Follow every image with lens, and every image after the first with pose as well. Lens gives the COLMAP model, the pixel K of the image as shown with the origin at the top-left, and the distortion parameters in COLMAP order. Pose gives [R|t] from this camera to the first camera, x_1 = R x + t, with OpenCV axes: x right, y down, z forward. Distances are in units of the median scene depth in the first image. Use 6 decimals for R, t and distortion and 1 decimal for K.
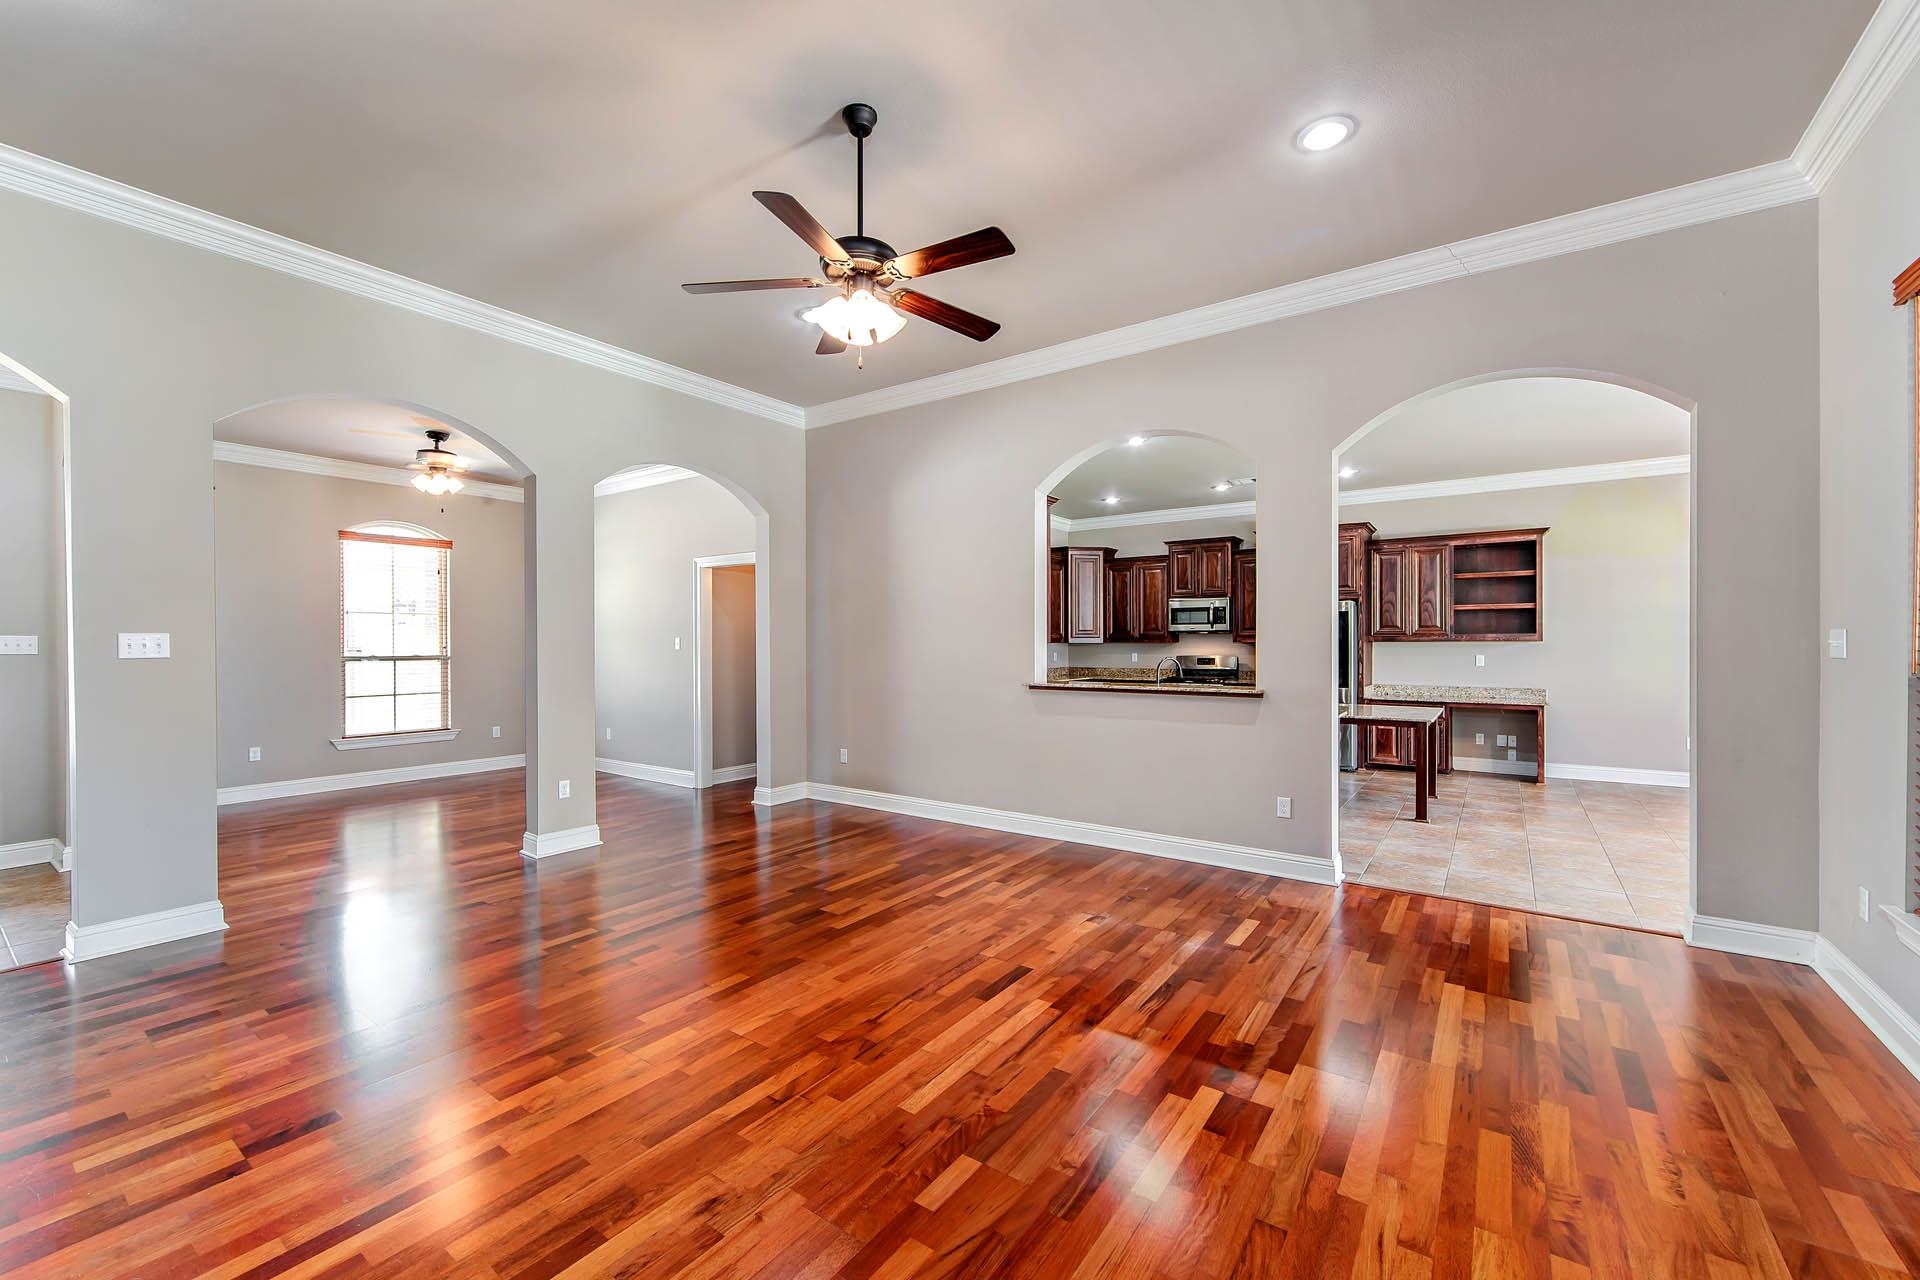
lens RADIAL K [[763.5, 0, 970.6], [0, 763.5, 640.6], [0, 0, 1]] dist [0.004088, 0.000223]
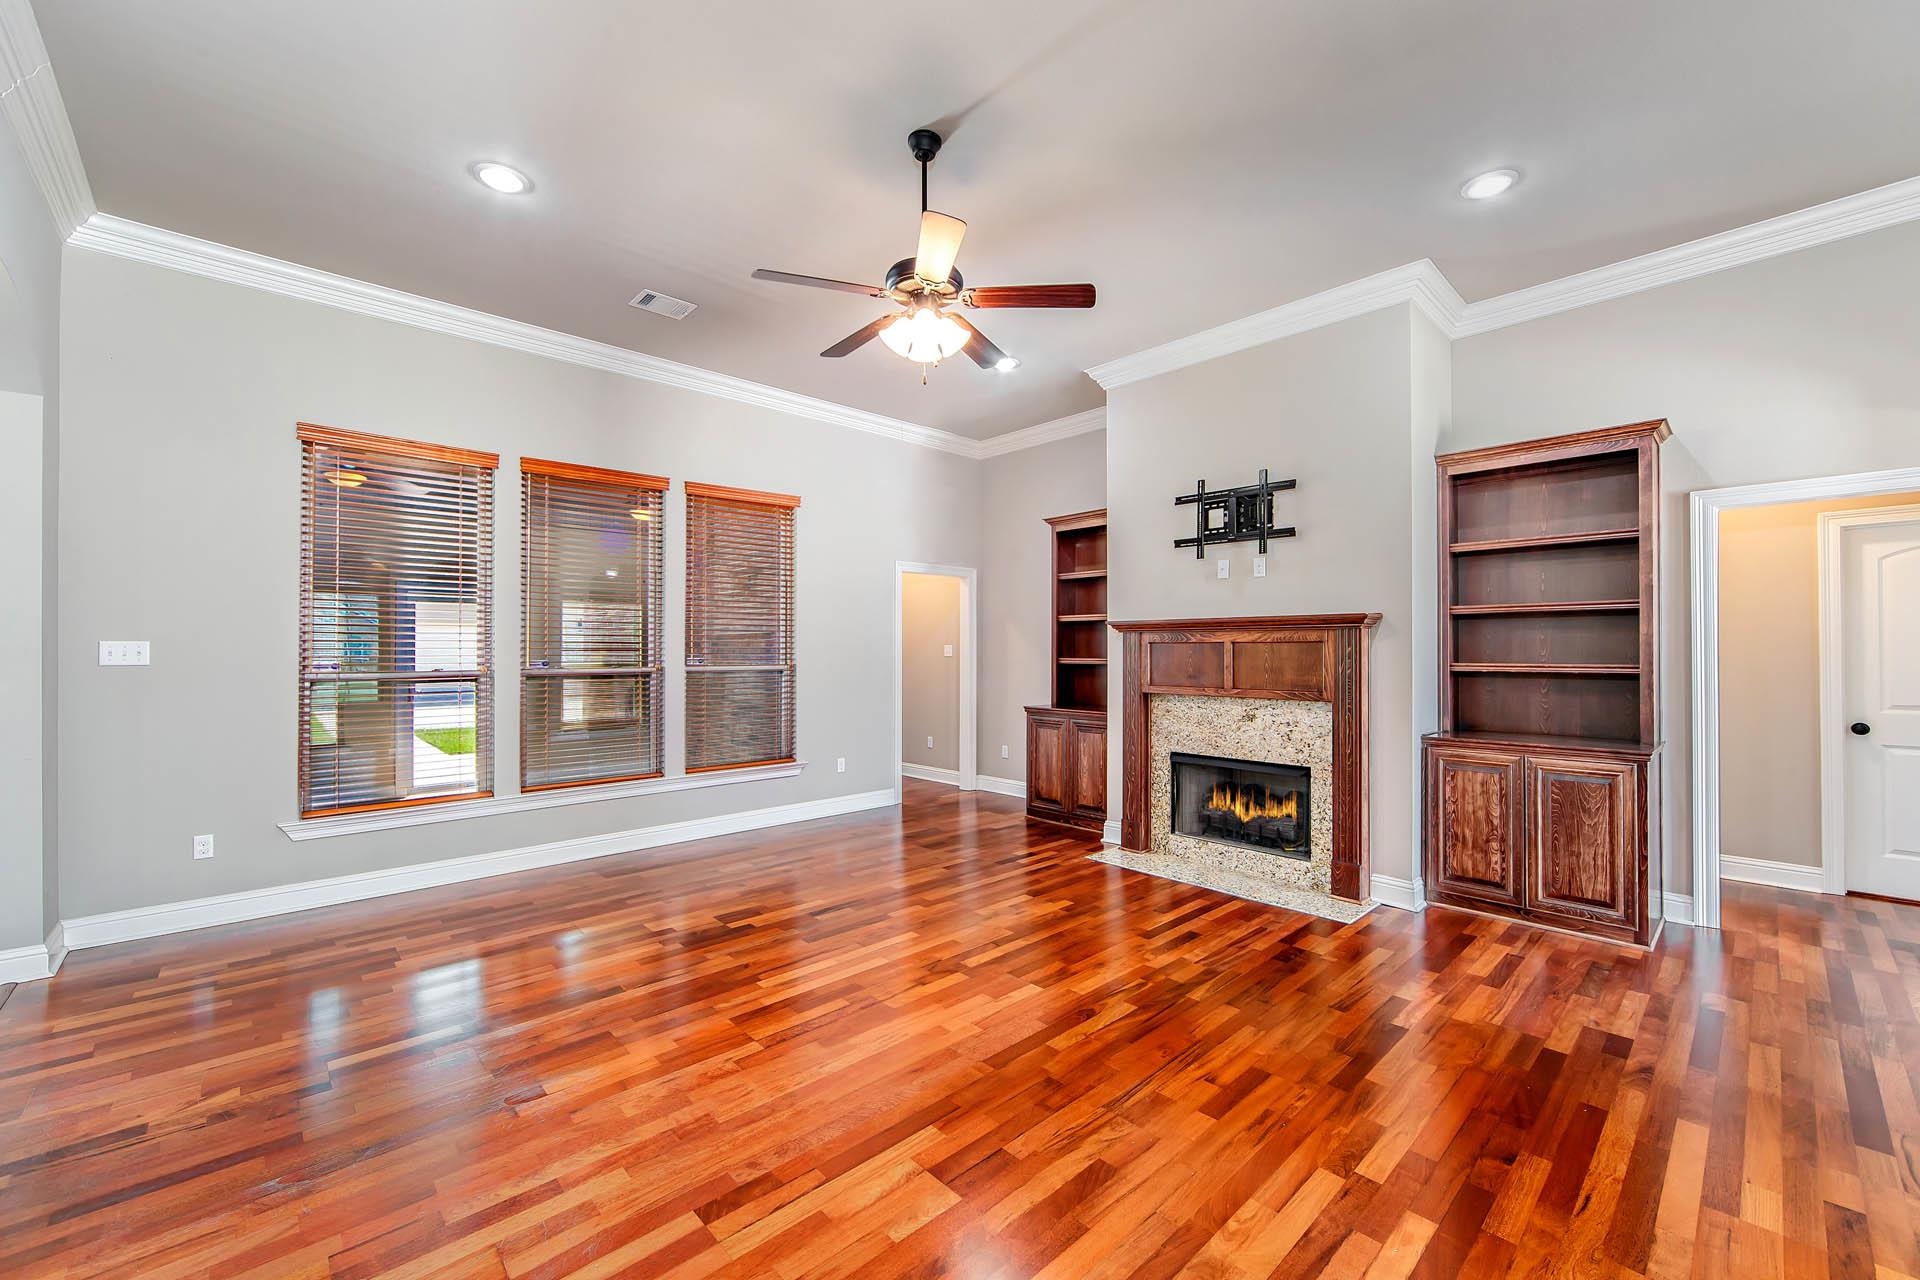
lens RADIAL K [[763.5, 0, 958.5], [0, 763.5, 649.3], [0, 0, 1]] dist [0.004088, 0.000223]
pose [[-0.978241, 0.002726, 0.207452, -0.223767], [0.001183, 0.999971, -0.007564, 0.005674], [-0.207467, -0.007154, -0.978216, 1.119983]]
